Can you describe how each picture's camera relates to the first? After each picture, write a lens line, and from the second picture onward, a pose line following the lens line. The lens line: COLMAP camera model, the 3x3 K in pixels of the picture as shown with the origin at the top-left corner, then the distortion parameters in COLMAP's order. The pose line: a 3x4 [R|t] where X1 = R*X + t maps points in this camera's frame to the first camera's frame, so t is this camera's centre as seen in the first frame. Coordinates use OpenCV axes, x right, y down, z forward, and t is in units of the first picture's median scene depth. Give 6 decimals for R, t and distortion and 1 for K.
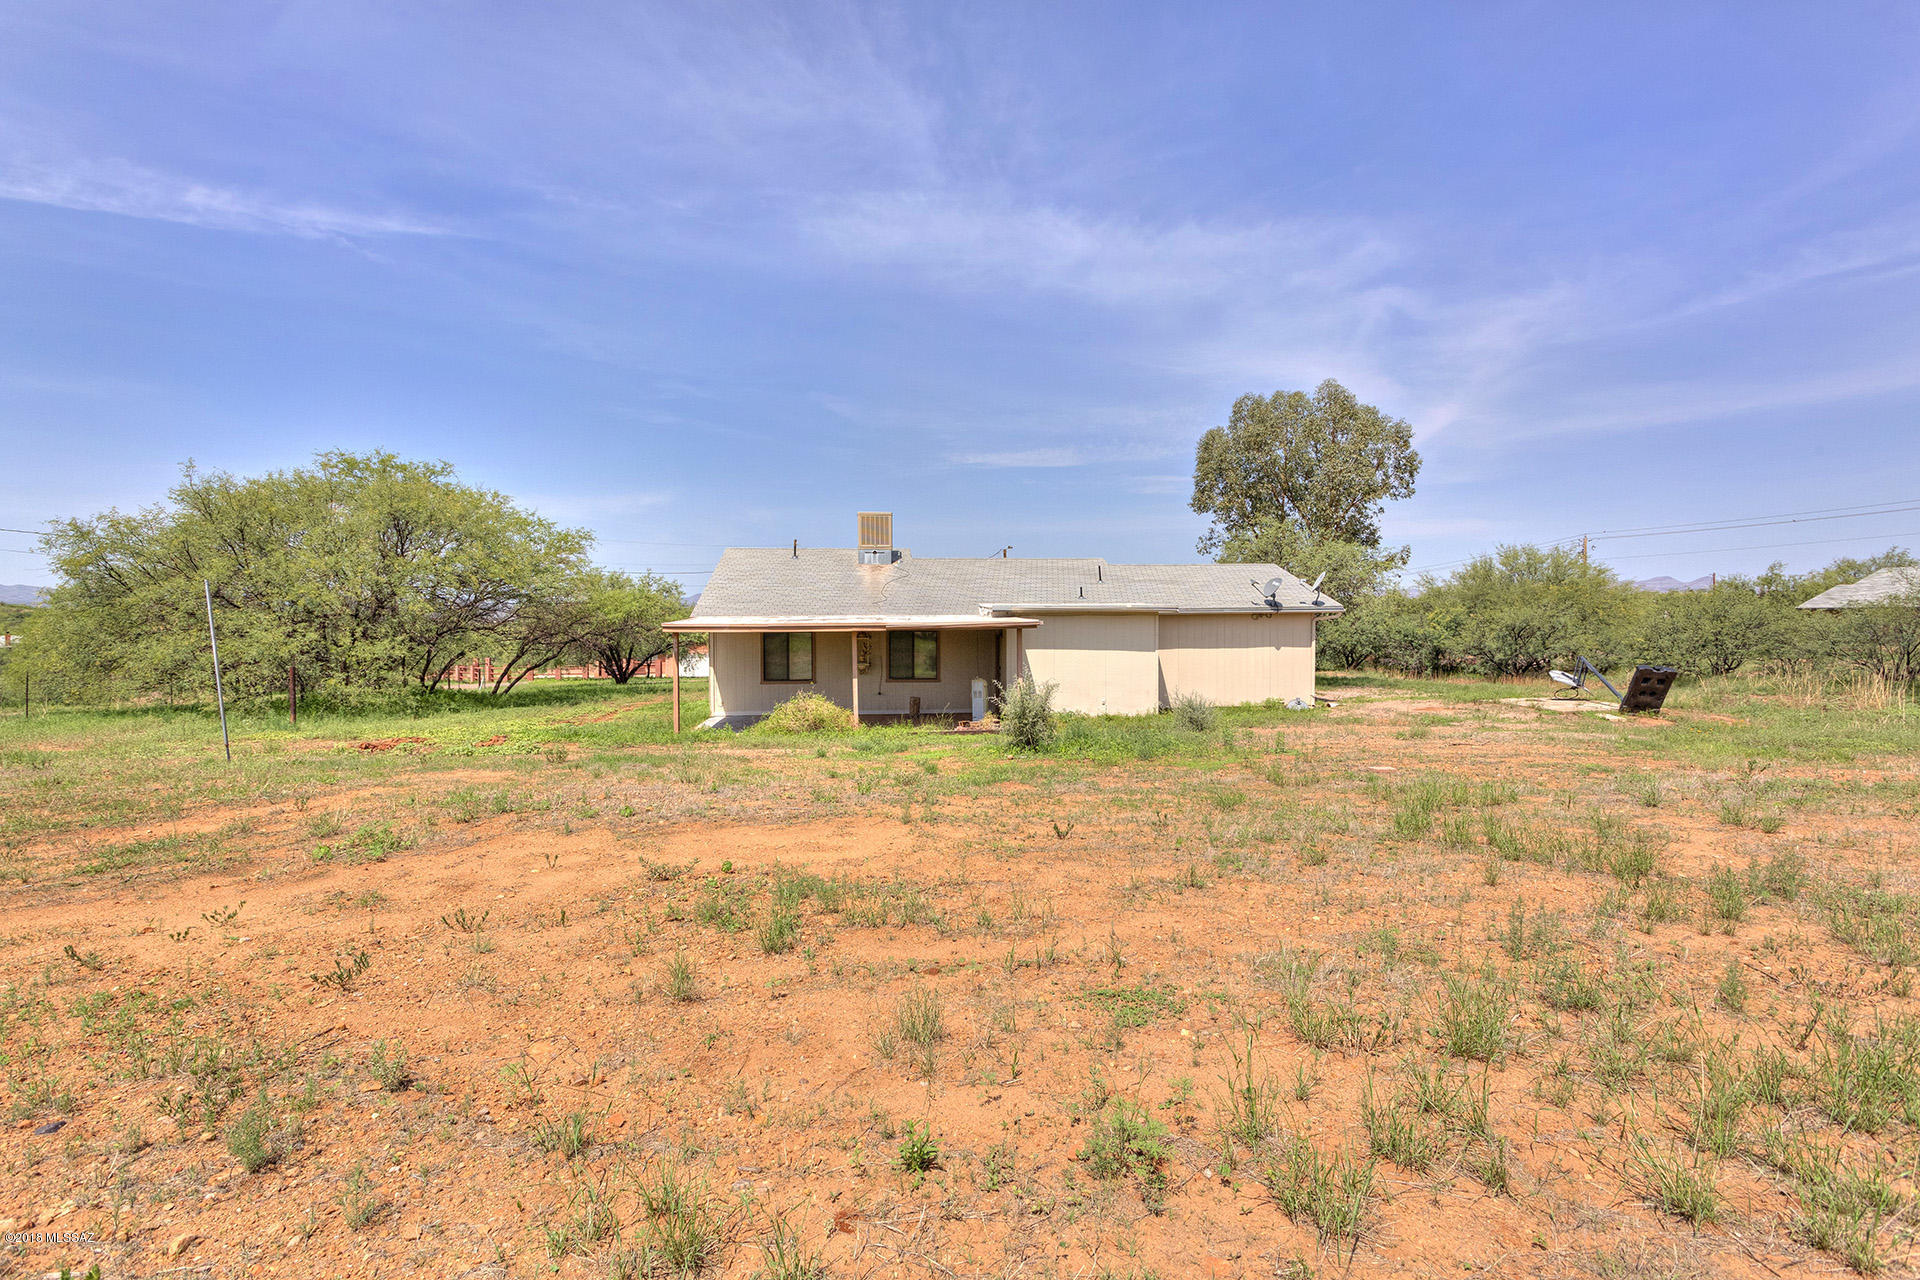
lens RADIAL K [[916.1, 0, 960.0], [0, 916.1, 640.0], [0, 0, 1]] dist [0.000367, 0.000435]
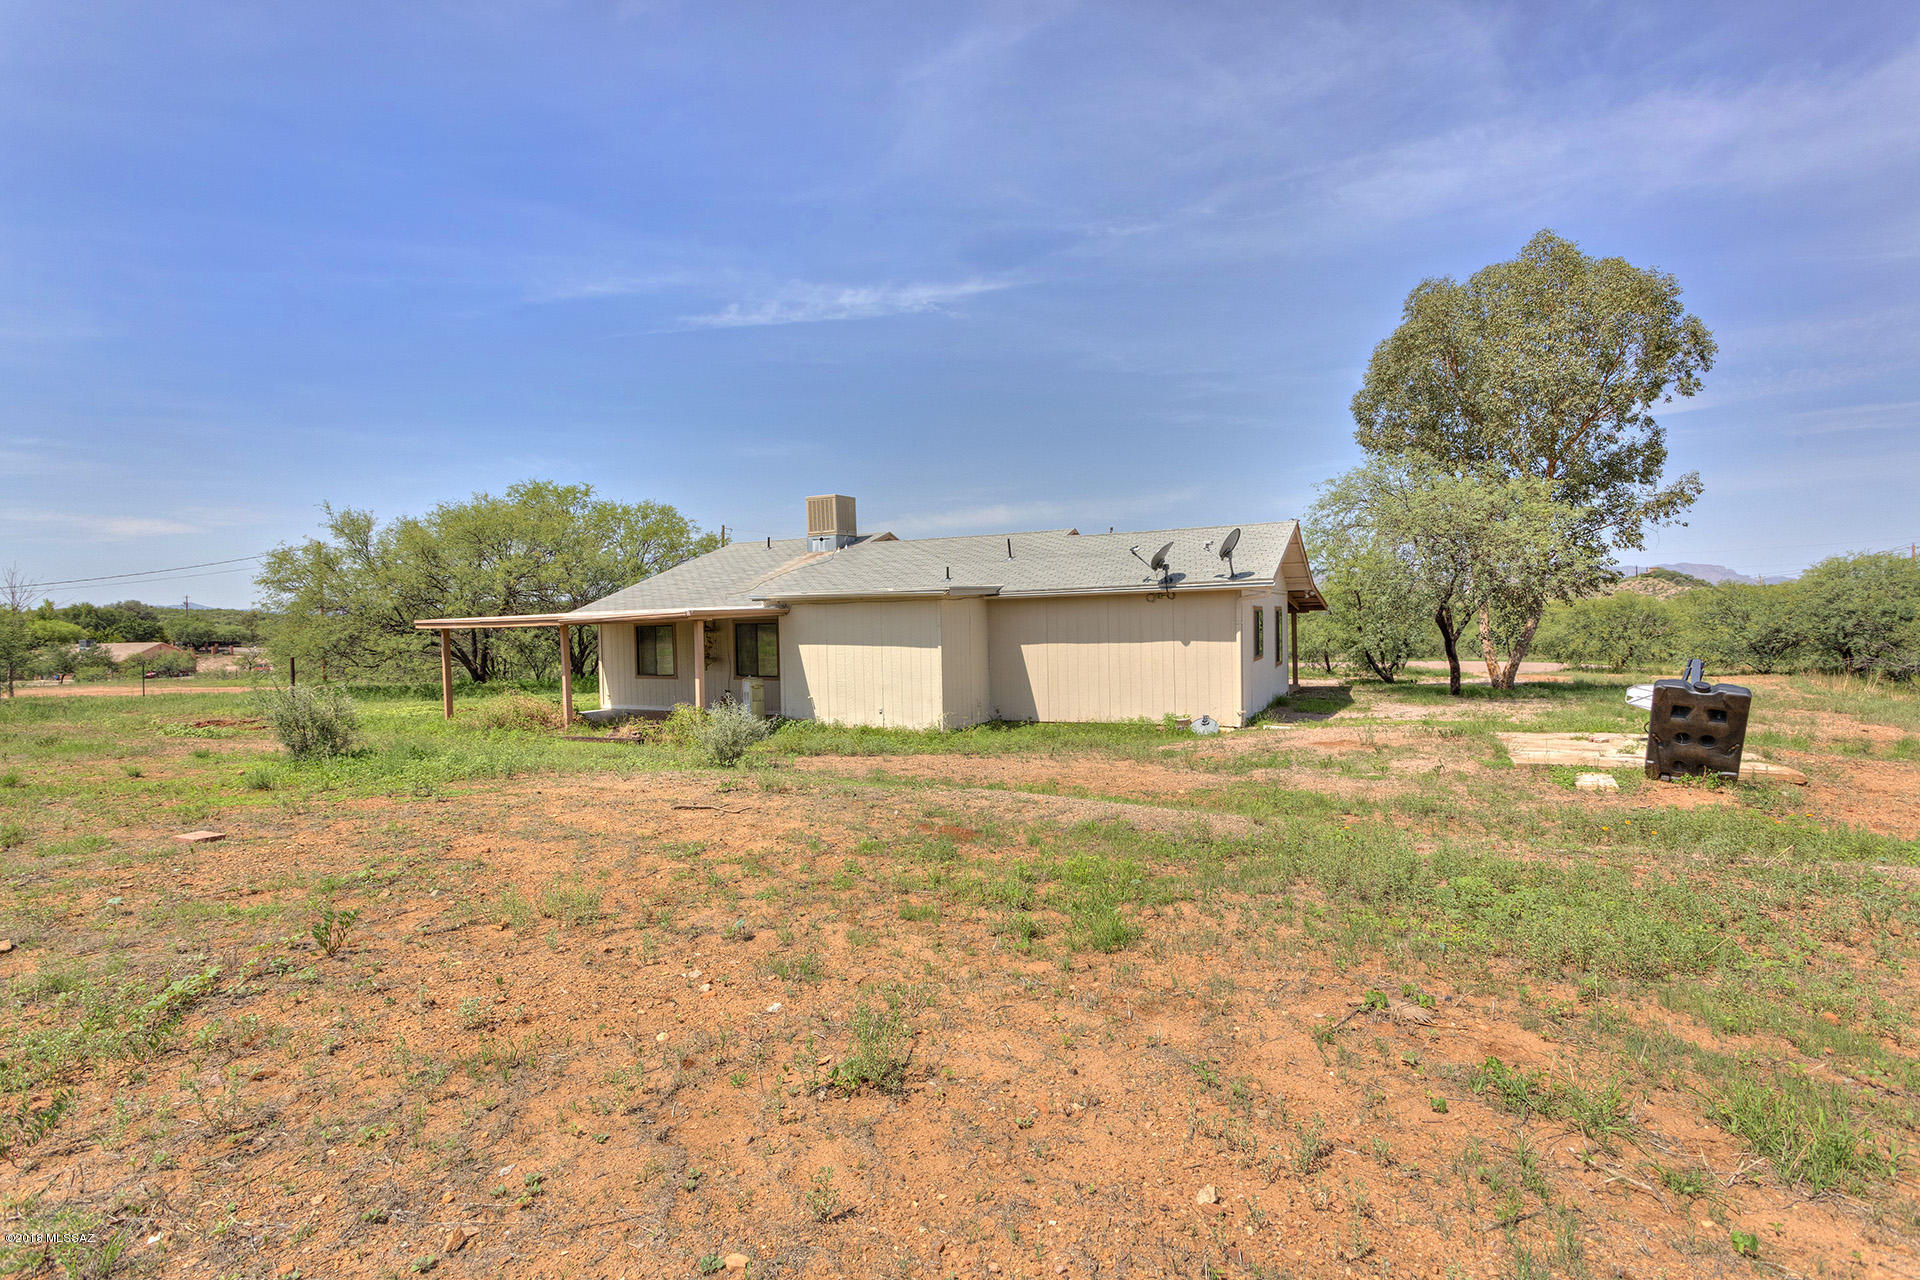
lens RADIAL K [[913.7, 0, 960.0], [0, 913.7, 640.0], [0, 0, 1]] dist [0.000782, -0.000100]
pose [[0.840326, -0.000945, -0.542080, 0.578340], [0.001643, 0.999998, 0.000804, 0.004903], [0.542079, -0.001566, 0.840326, 0.328755]]
